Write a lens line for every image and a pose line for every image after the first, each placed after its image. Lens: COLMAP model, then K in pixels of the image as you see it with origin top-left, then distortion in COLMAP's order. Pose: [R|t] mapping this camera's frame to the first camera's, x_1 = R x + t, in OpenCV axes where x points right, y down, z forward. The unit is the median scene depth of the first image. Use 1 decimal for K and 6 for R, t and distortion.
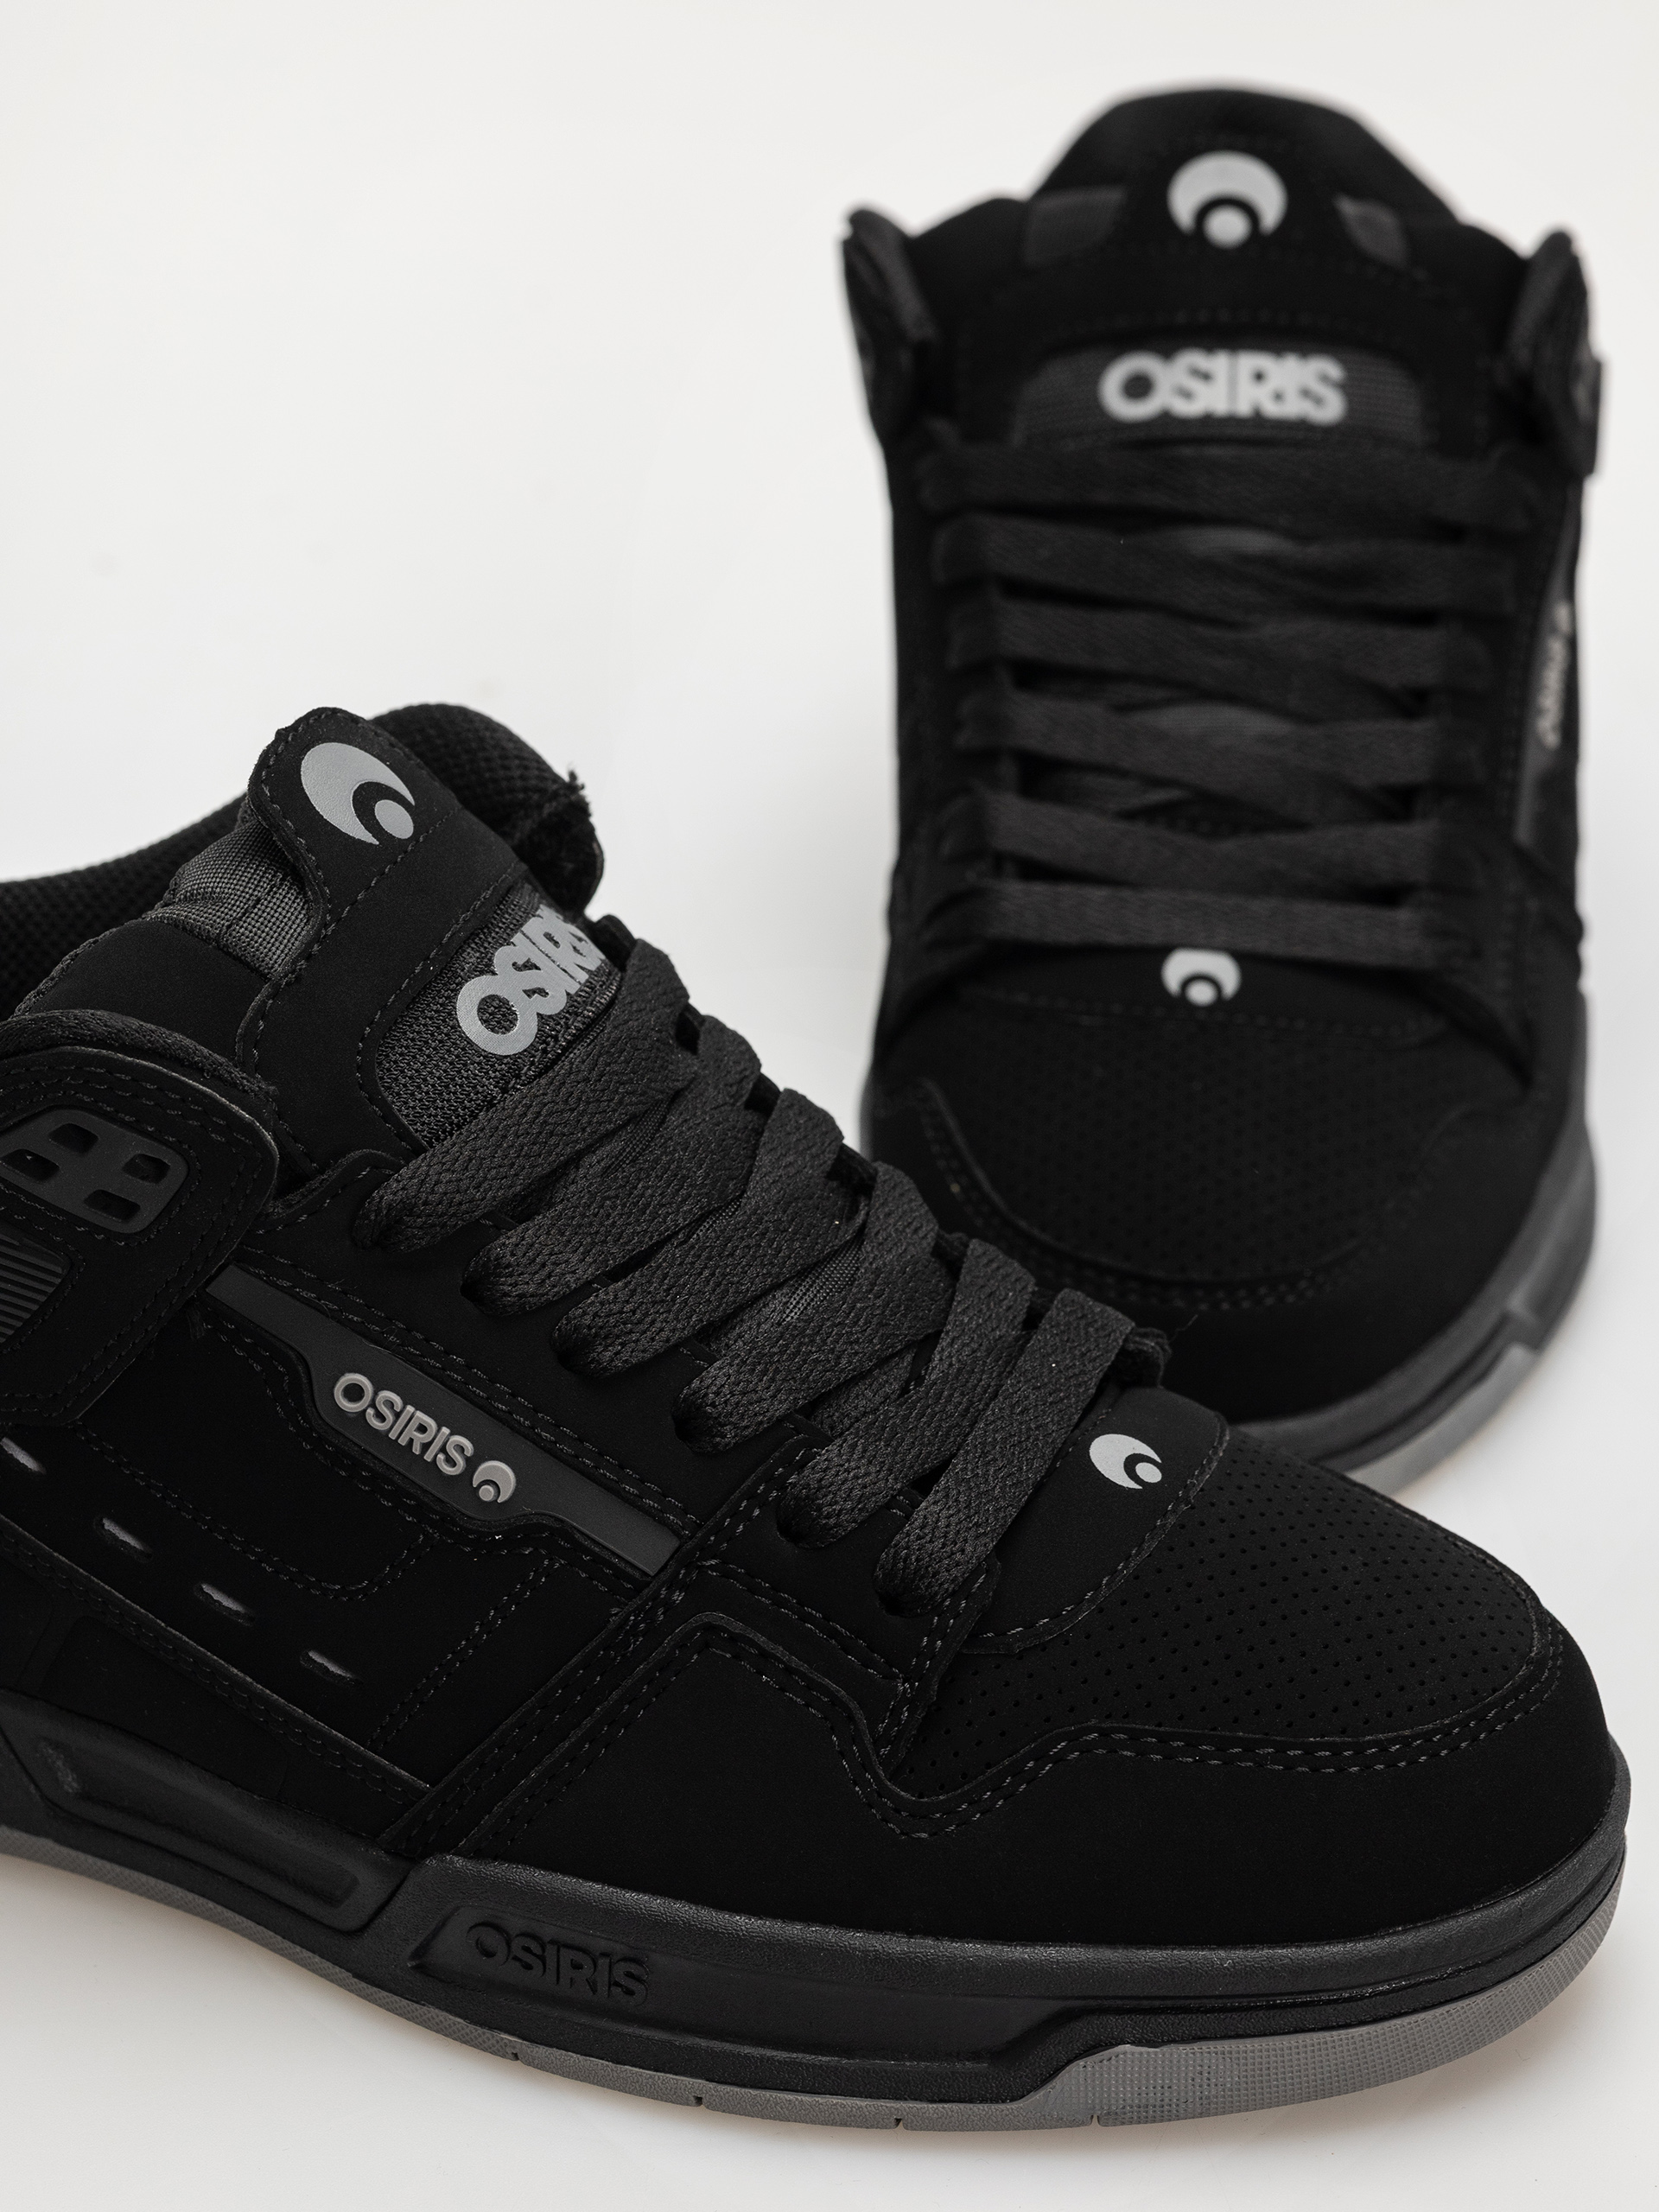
lens RADIAL K [[5271.5, 0, 829.5], [0, 5271.5, 1106.0], [0, 0, 1]] dist [-0.037233, 4.725531]
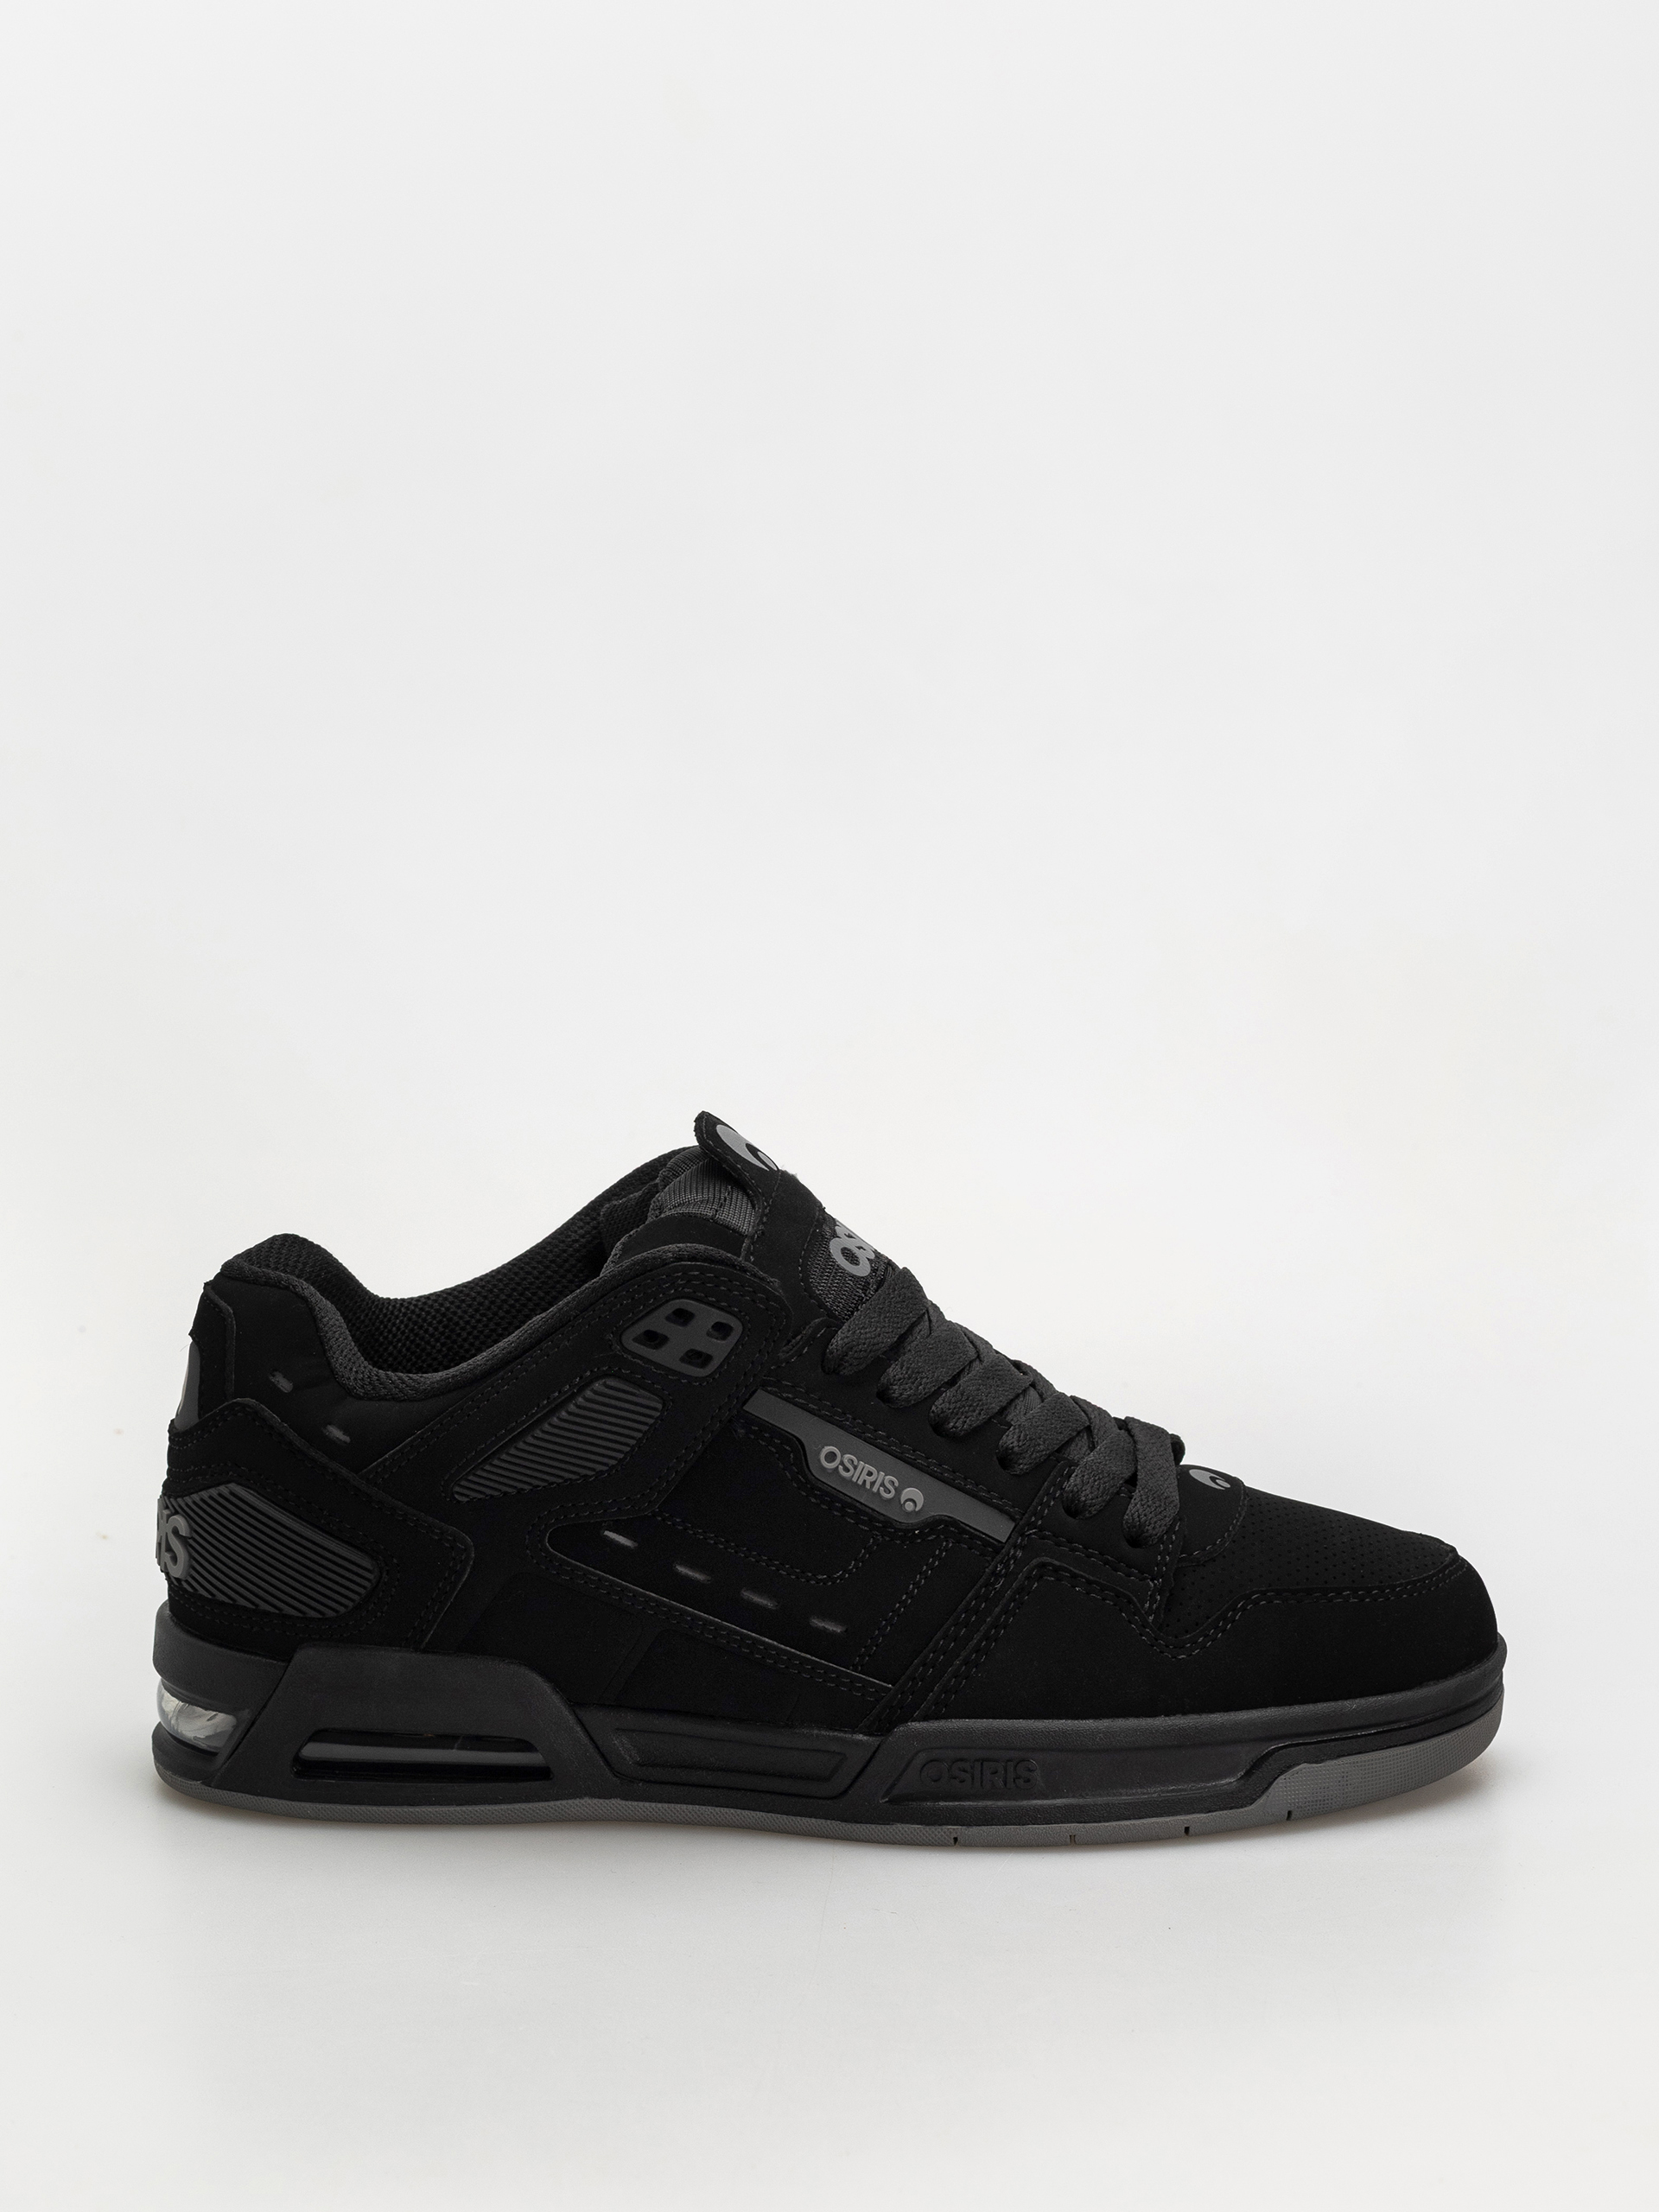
lens RADIAL K [[5271.5, 0, 829.5], [0, 5271.5, 1106.0], [0, 0, 1]] dist [-0.037233, 4.725531]
pose [[0.937436, -0.070595, 0.340925, -0.681927], [0.161439, 0.955729, -0.246005, 0.375027], [-0.308465, 0.285653, 0.907332, -0.630494]]
